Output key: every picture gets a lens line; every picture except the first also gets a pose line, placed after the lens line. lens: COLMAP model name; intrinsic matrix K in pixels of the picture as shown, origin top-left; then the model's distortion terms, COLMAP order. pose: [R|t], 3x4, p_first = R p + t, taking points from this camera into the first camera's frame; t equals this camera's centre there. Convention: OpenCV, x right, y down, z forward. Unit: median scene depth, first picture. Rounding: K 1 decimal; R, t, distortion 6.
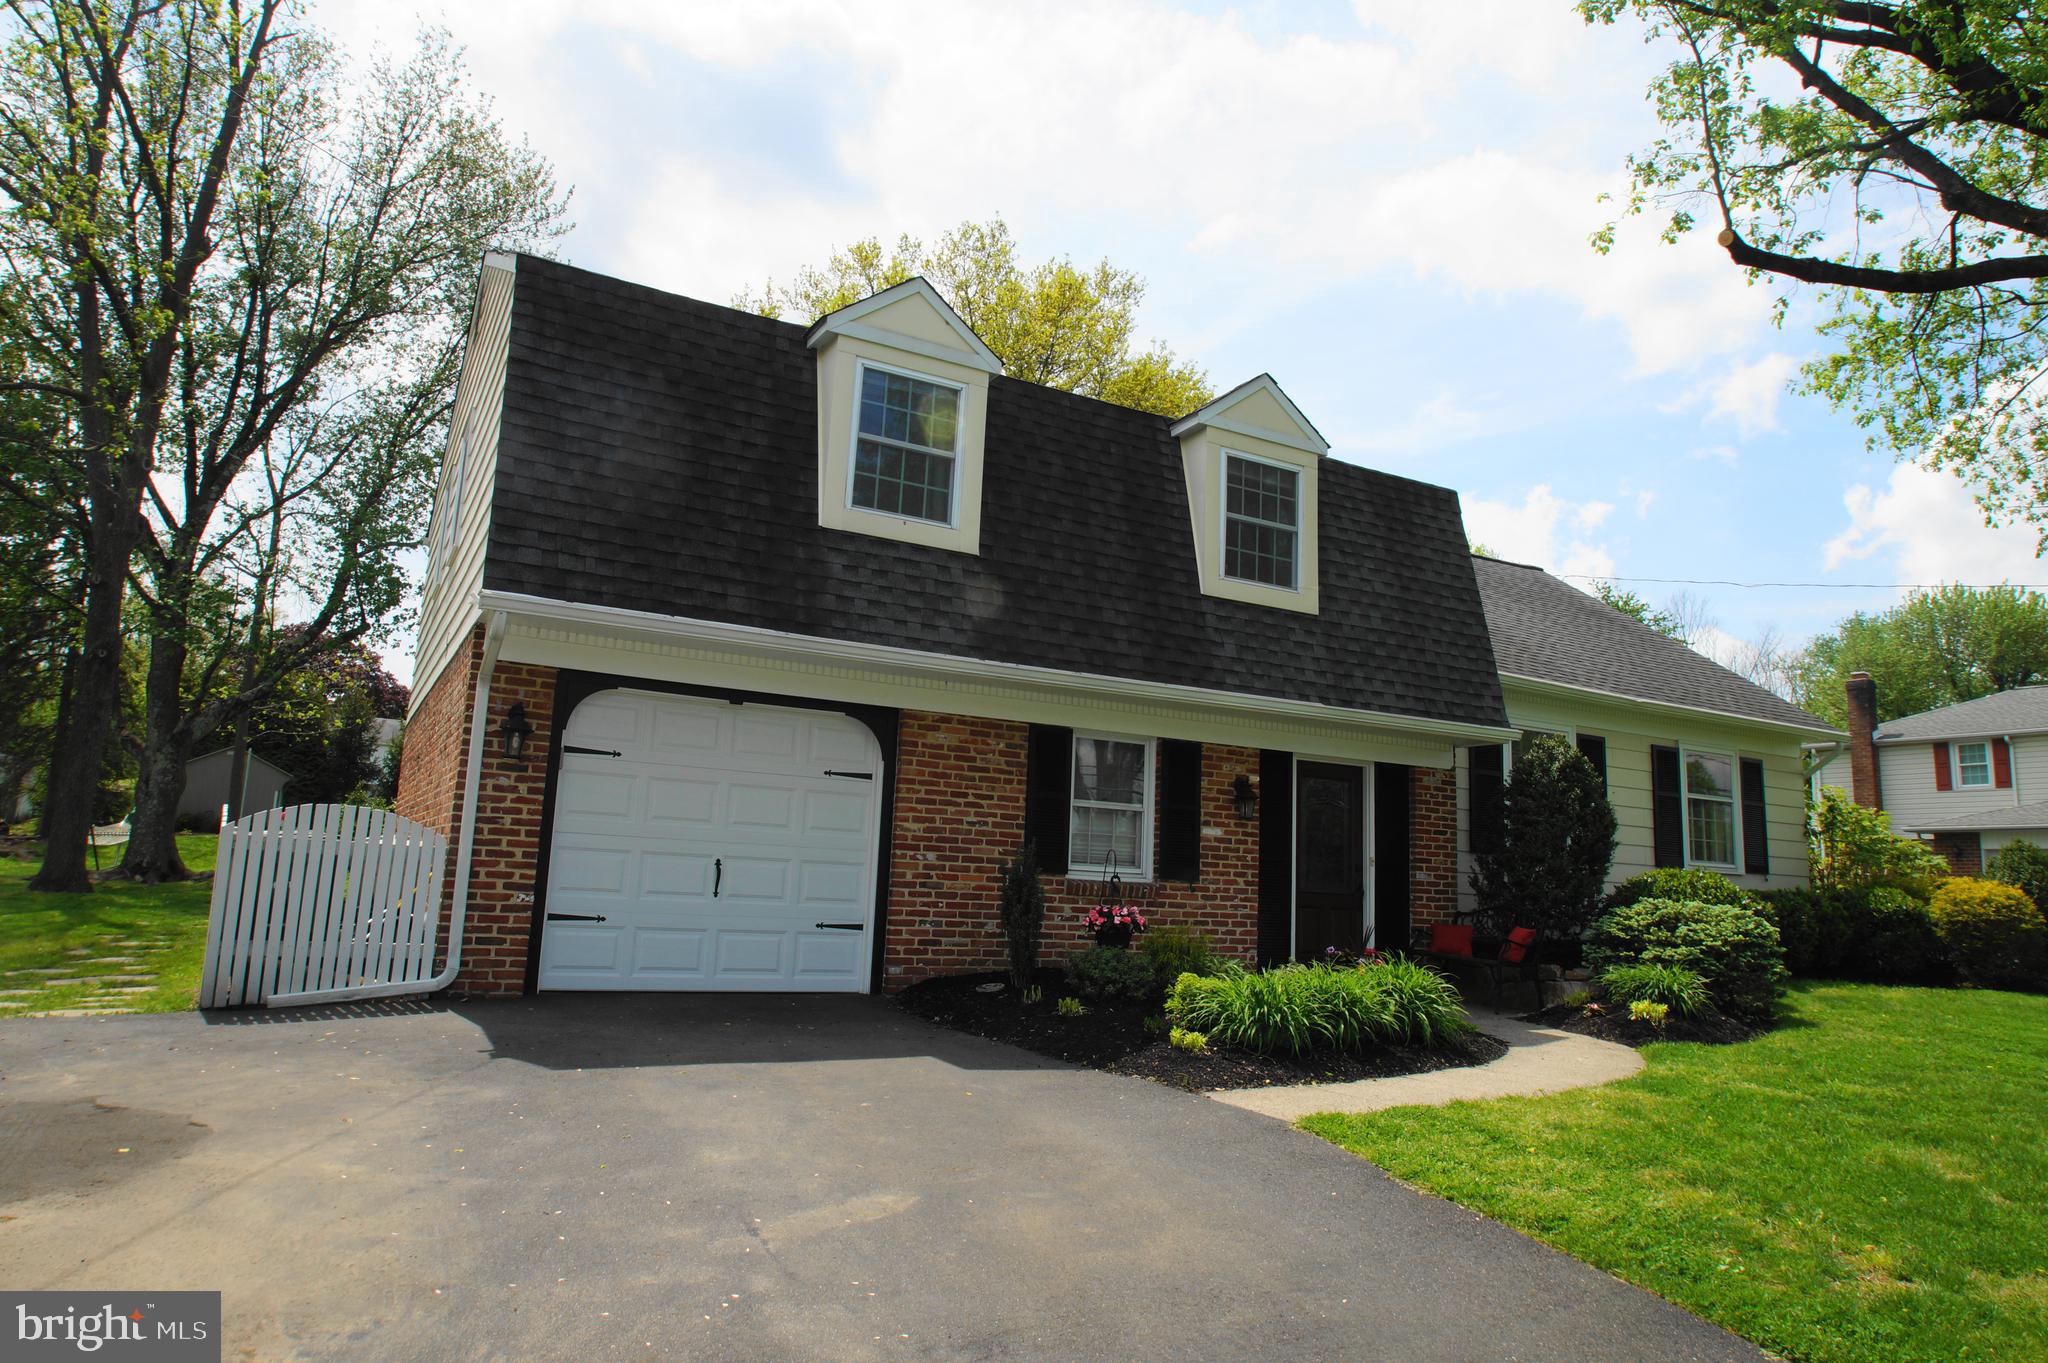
lens RADIAL K [[1253.7, 0, 1021.7], [0, 1253.7, 675.7], [0, 0, 1]] dist [-0.001971, -0.000167]
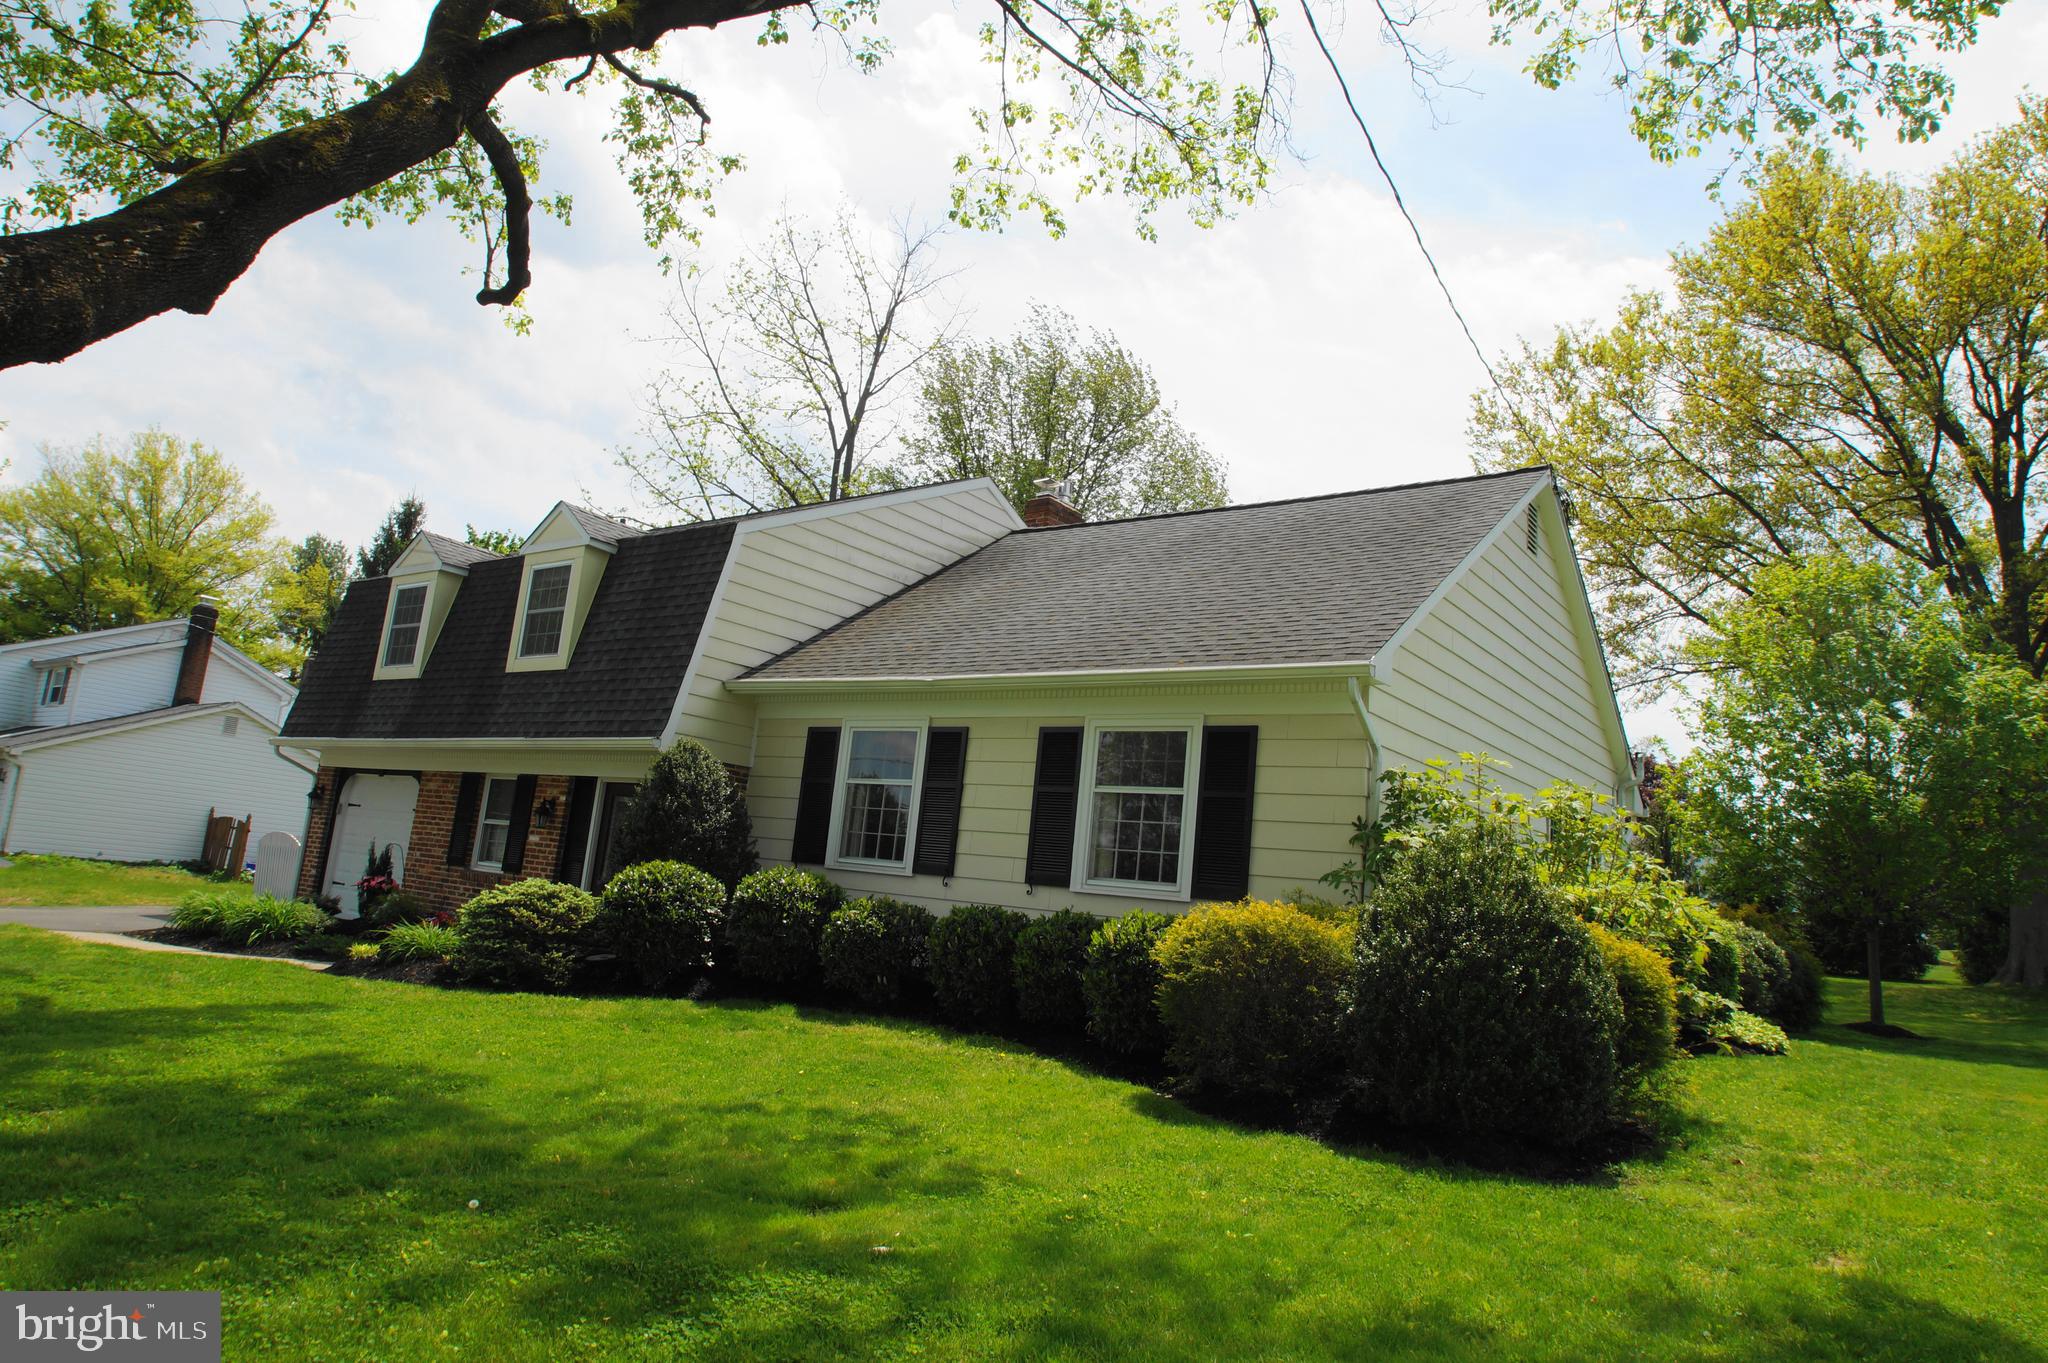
lens RADIAL K [[1253.7, 0, 1020.5], [0, 1253.7, 682.1], [0, 0, 1]] dist [-0.001971, -0.000167]
pose [[0.414779, -0.175129, -0.892910, 1.606259], [0.052252, 0.984269, -0.168775, 0.212008], [0.908421, 0.023348, 0.417404, 0.889170]]
